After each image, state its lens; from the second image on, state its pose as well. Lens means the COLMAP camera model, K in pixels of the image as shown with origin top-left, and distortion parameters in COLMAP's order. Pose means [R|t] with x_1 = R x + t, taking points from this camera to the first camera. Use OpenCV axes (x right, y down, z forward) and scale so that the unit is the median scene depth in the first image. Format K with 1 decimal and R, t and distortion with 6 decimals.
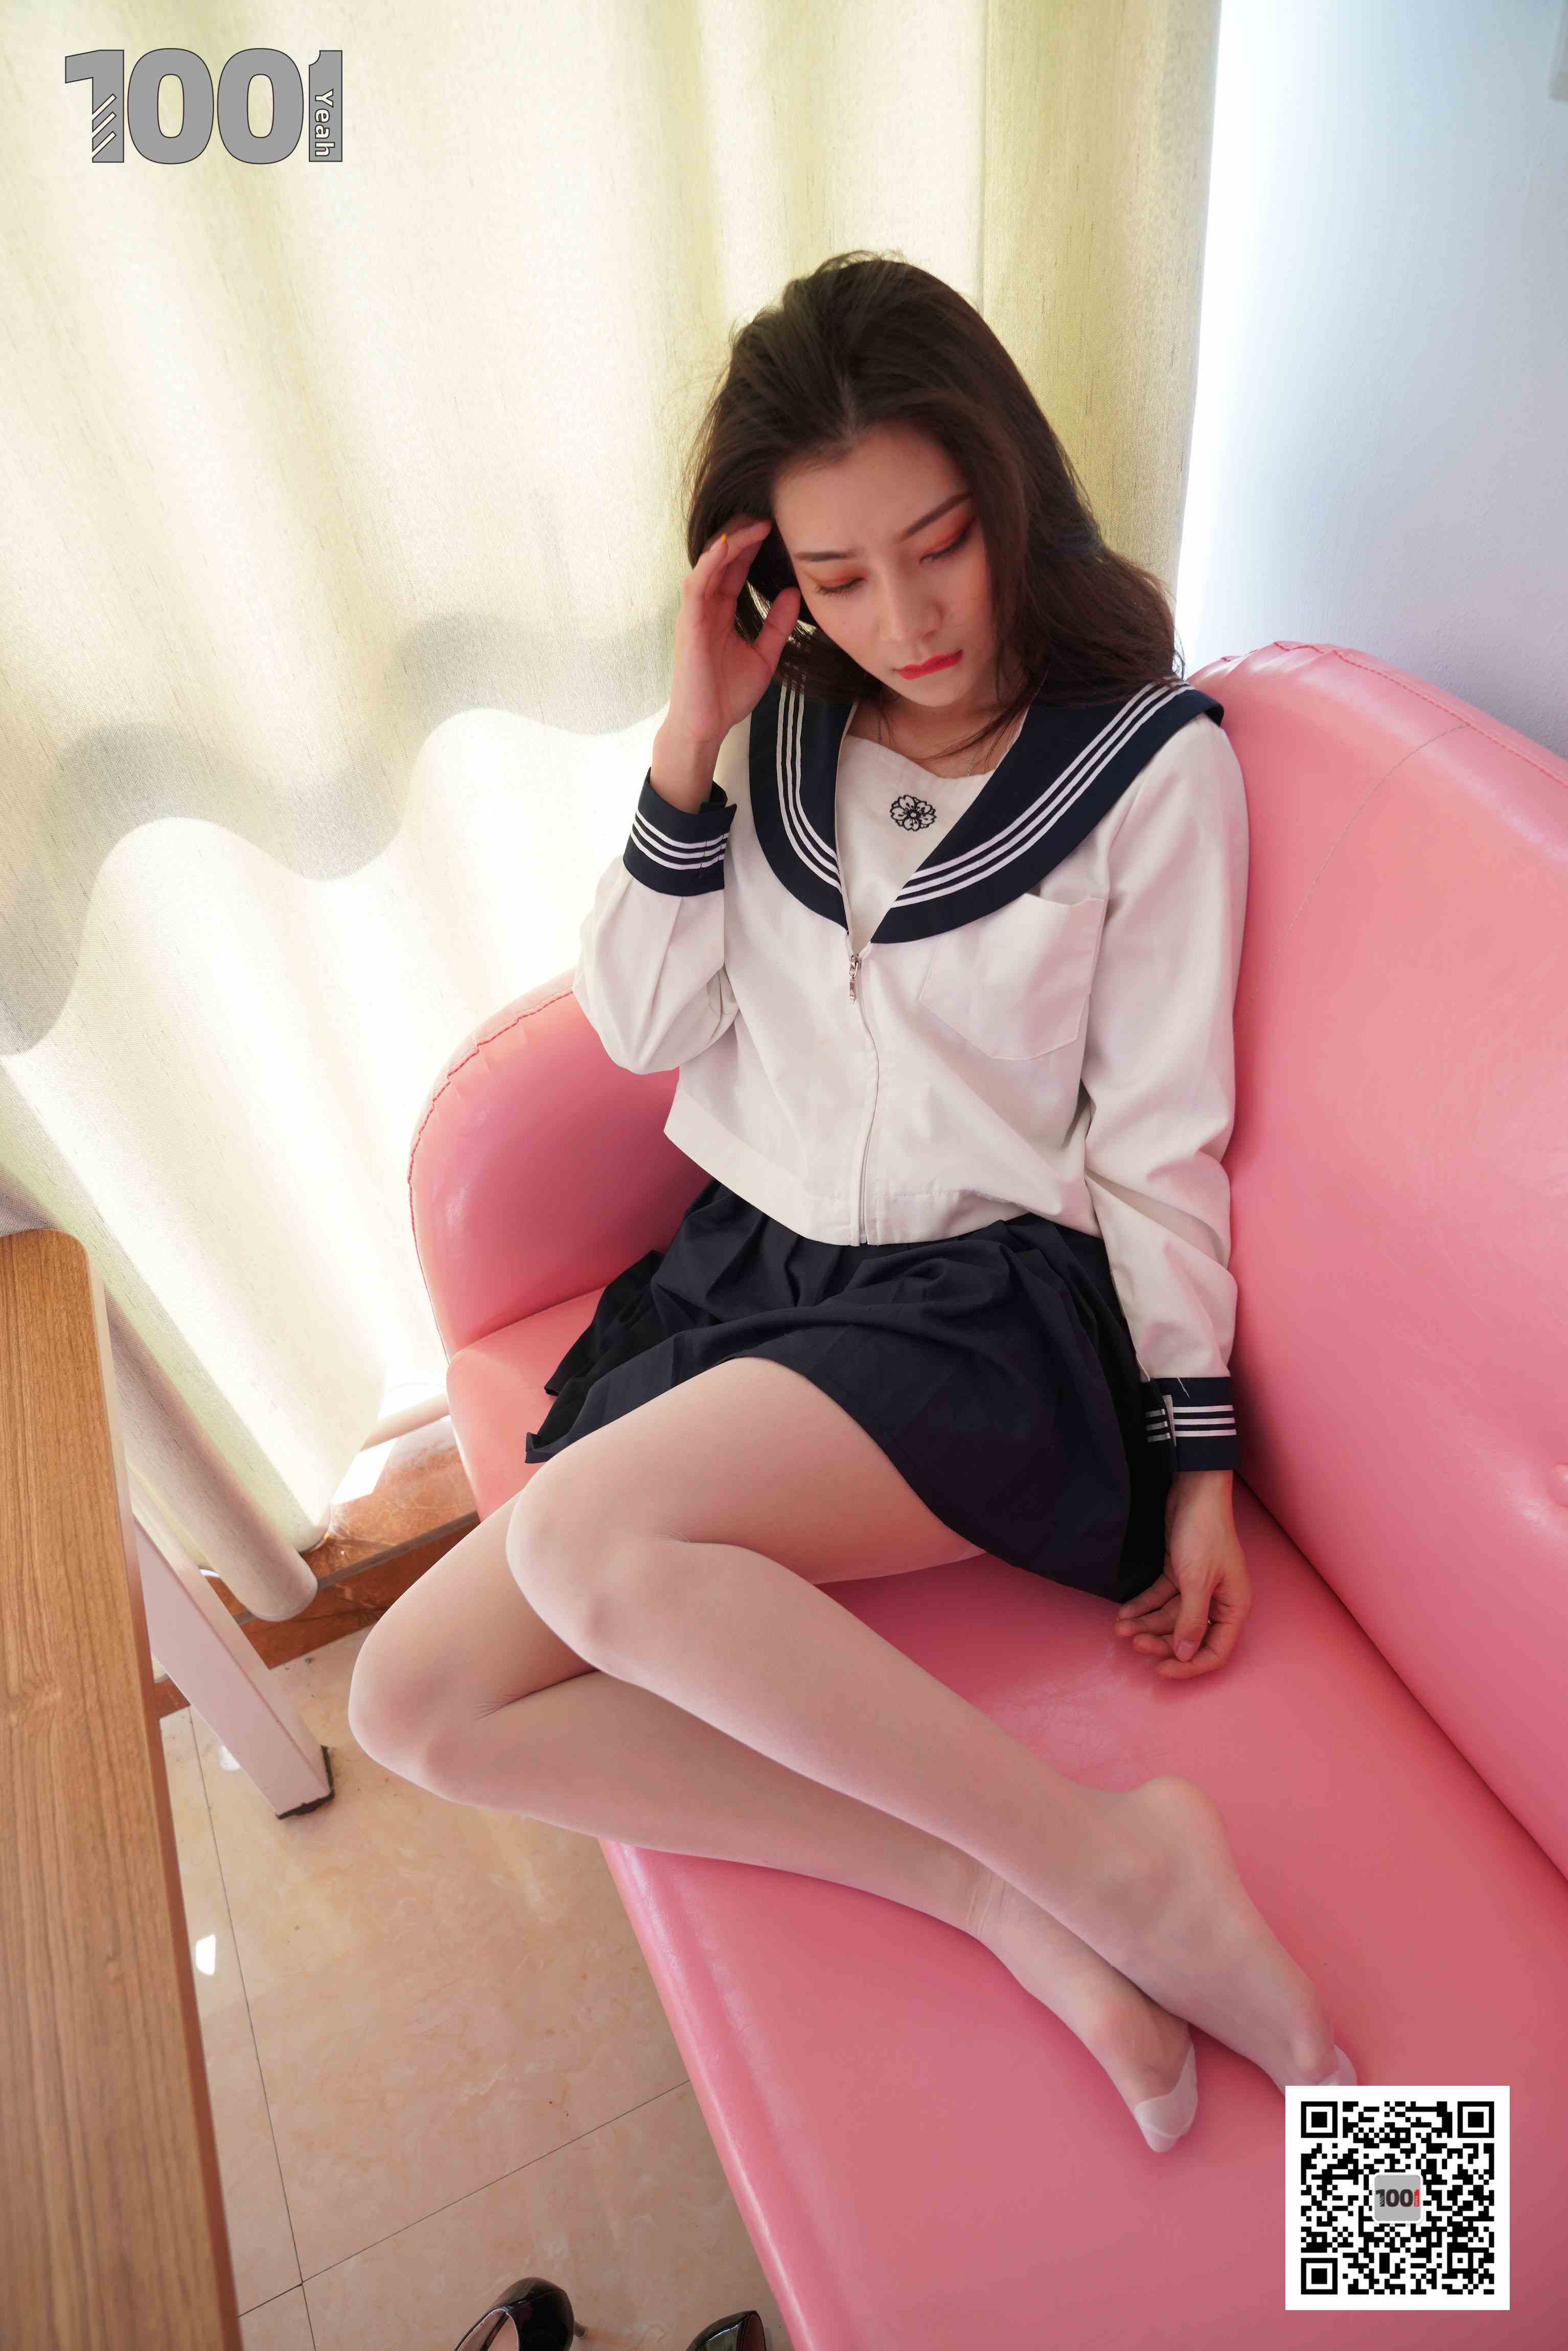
lens RADIAL K [[1617.9, 0, 753.1], [0, 1617.9, 1181.9], [0, 0, 1]] dist [-0.015678, -0.002763]
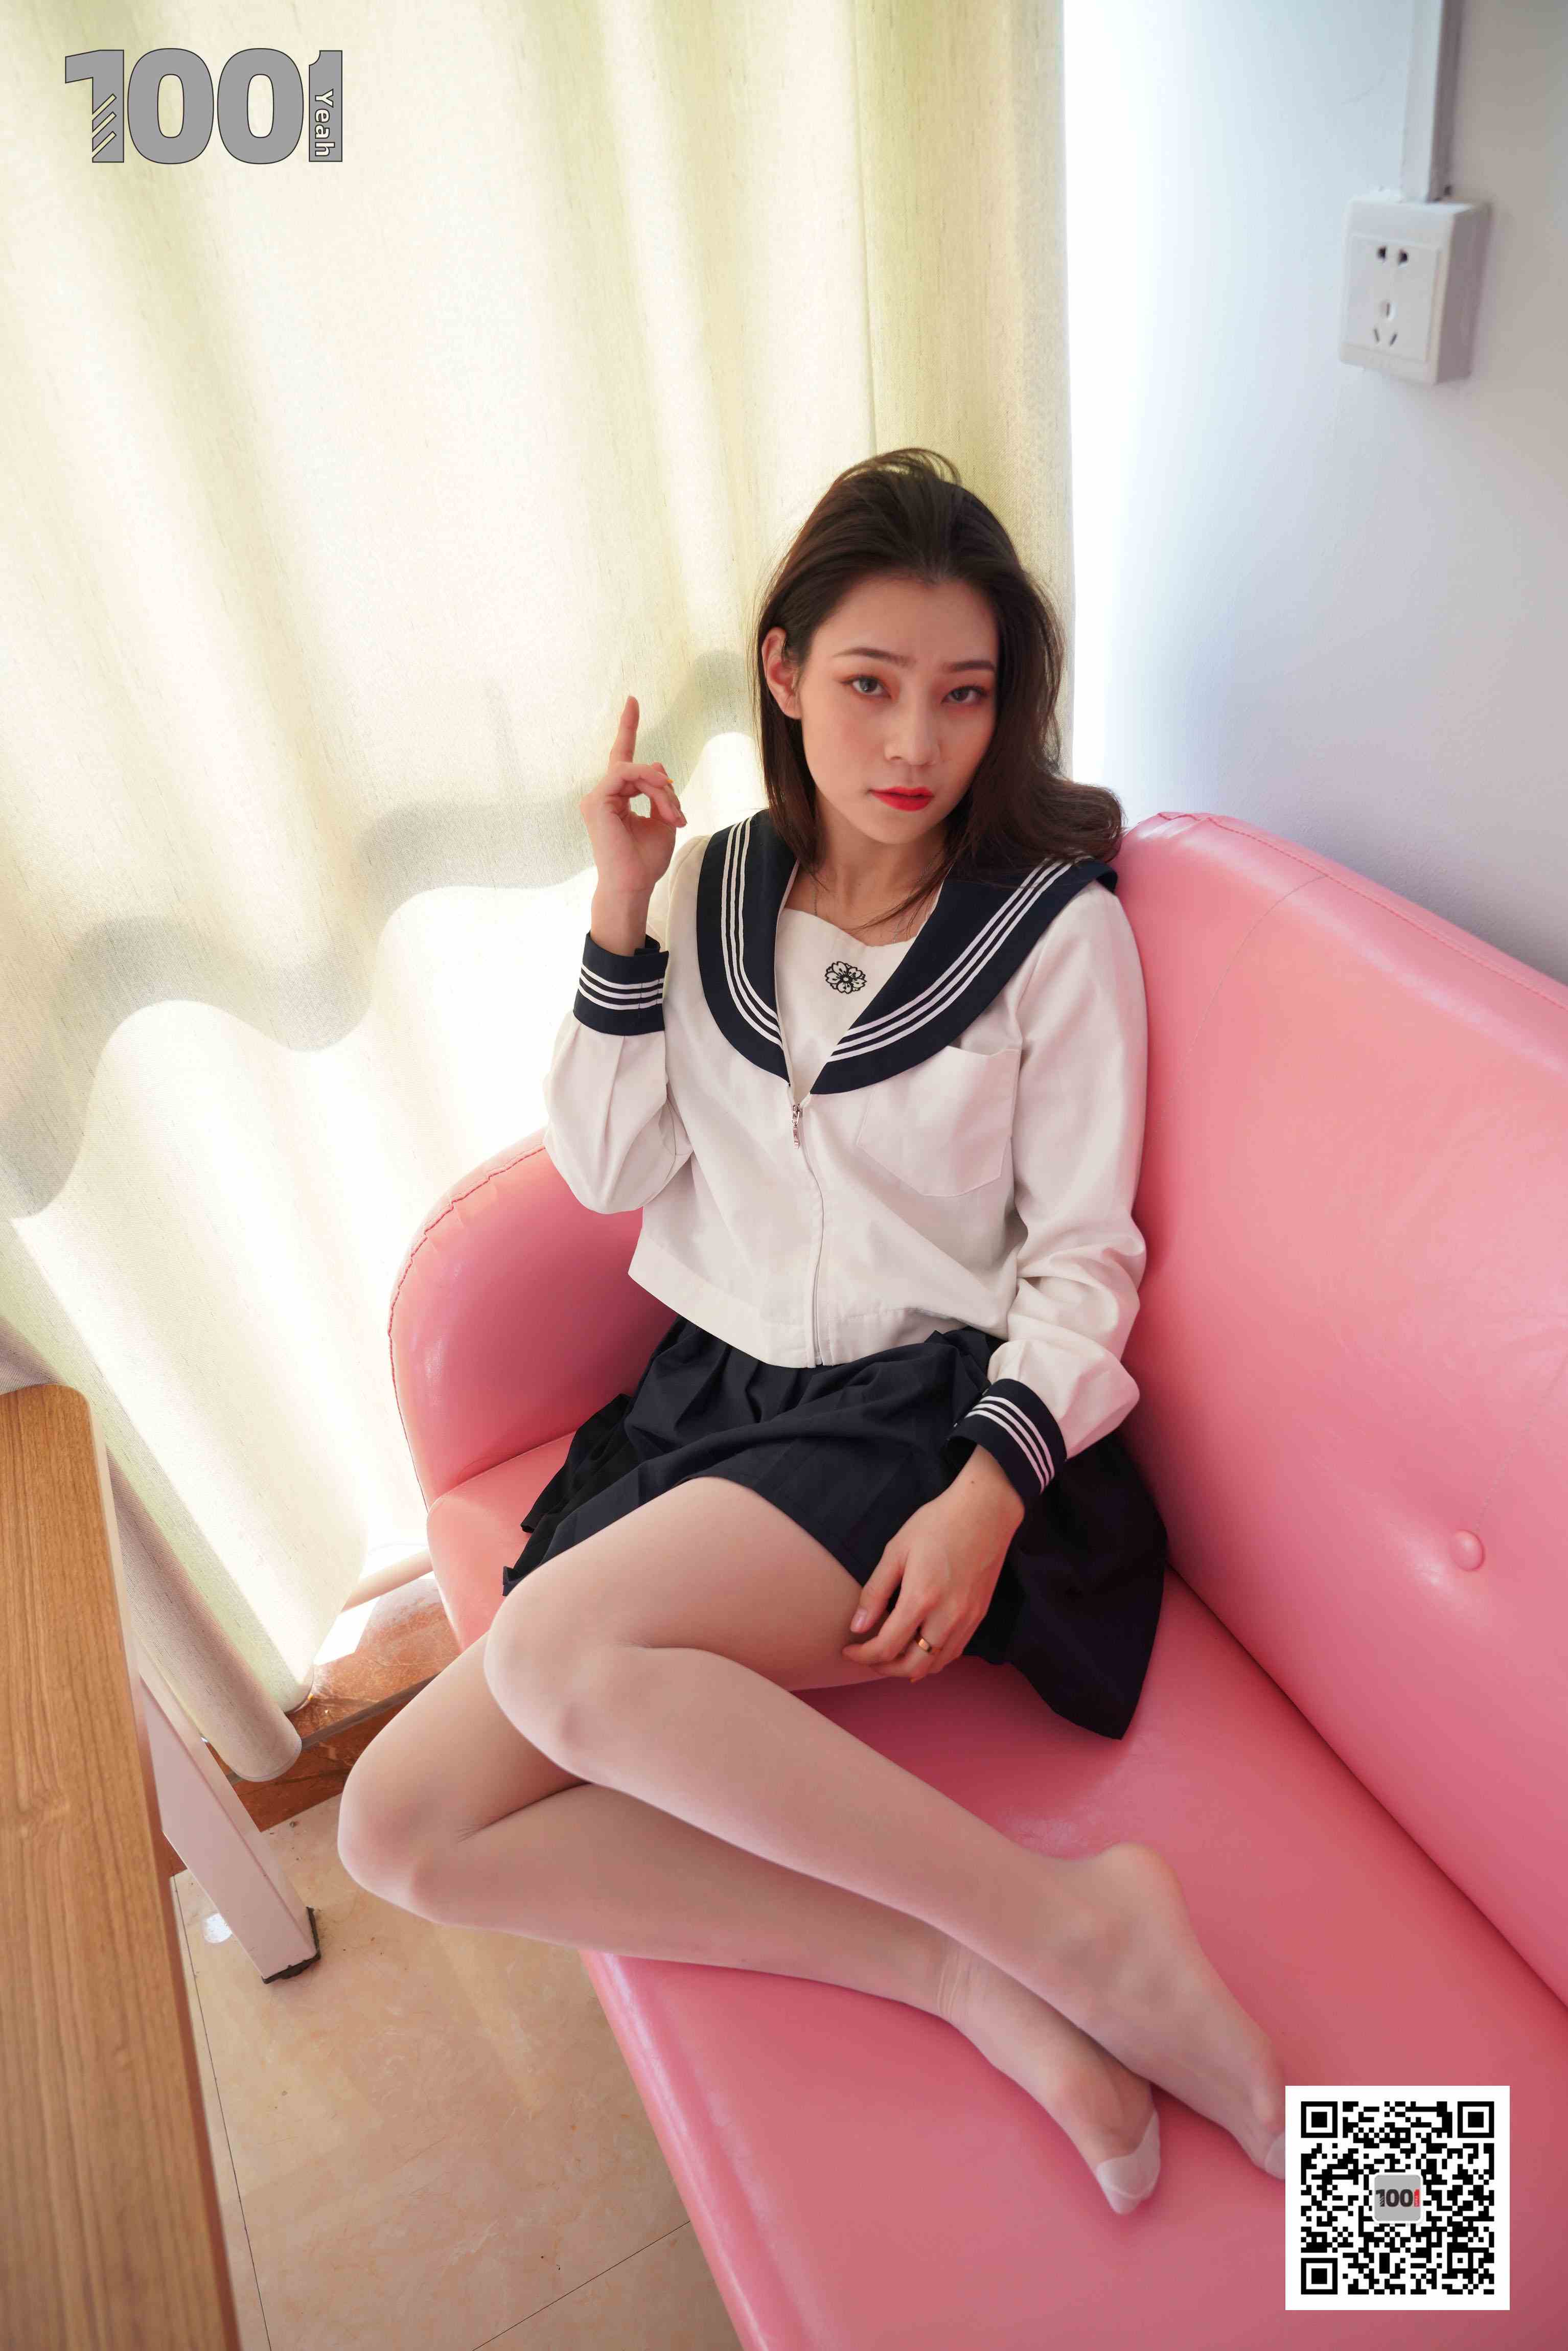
lens RADIAL K [[1617.9, 0, 753.1], [0, 1617.9, 1181.9], [0, 0, 1]] dist [-0.015678, -0.002763]
pose [[0.999235, -0.034468, 0.018460, 0.013855], [0.036329, 0.993000, -0.112389, 0.040258], [-0.014457, 0.112974, 0.993493, -0.096944]]
